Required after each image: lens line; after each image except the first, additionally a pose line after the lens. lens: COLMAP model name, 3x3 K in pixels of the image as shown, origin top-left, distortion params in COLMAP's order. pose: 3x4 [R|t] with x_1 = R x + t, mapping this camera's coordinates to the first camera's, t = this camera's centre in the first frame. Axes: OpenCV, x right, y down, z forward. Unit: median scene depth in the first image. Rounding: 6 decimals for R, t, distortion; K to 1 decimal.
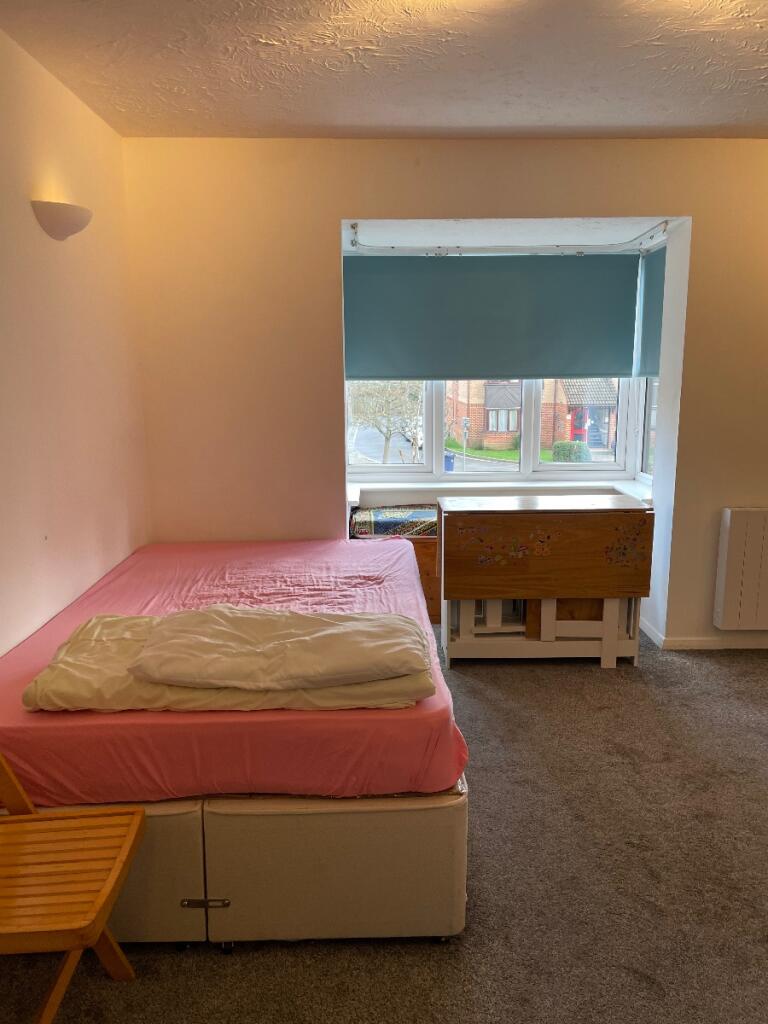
lens RADIAL K [[766.6, 0, 401.5], [0, 766.6, 511.3], [0, 0, 1]] dist [0.094801, -0.134026]
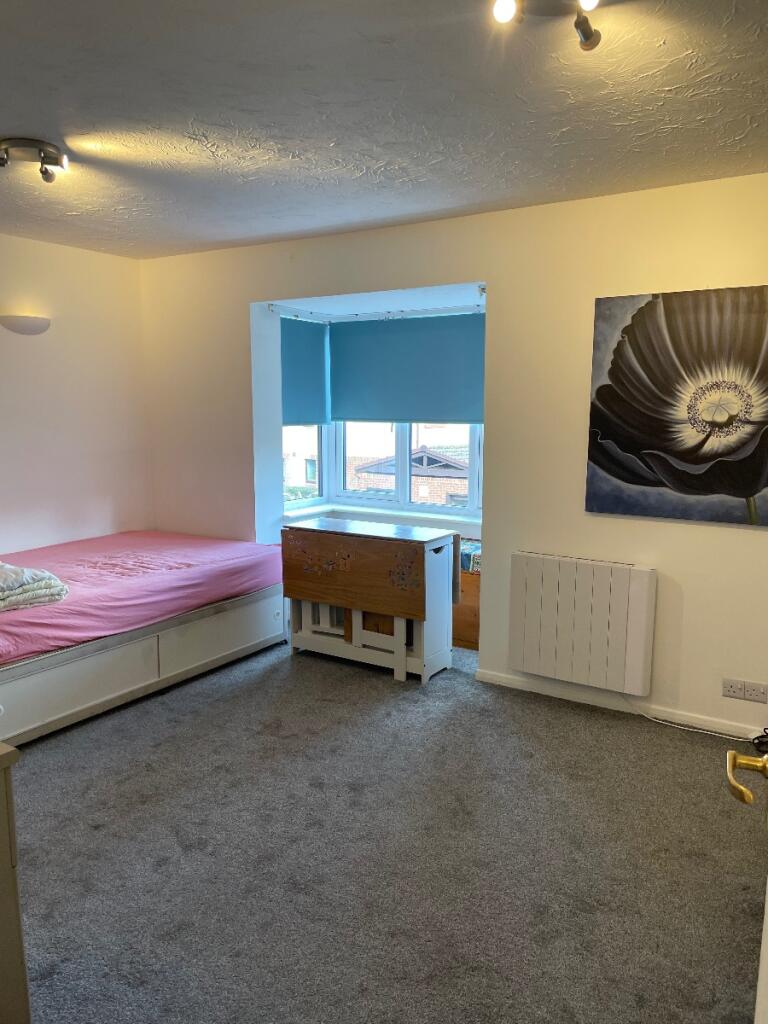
lens RADIAL K [[766.6, 0, 401.5], [0, 766.6, 511.3], [0, 0, 1]] dist [0.094801, -0.134026]
pose [[0.829745, 0.083815, -0.551814, 0.880344], [-0.110083, 0.993815, -0.014579, -0.025681], [0.547179, 0.072842, 0.833840, 0.052052]]
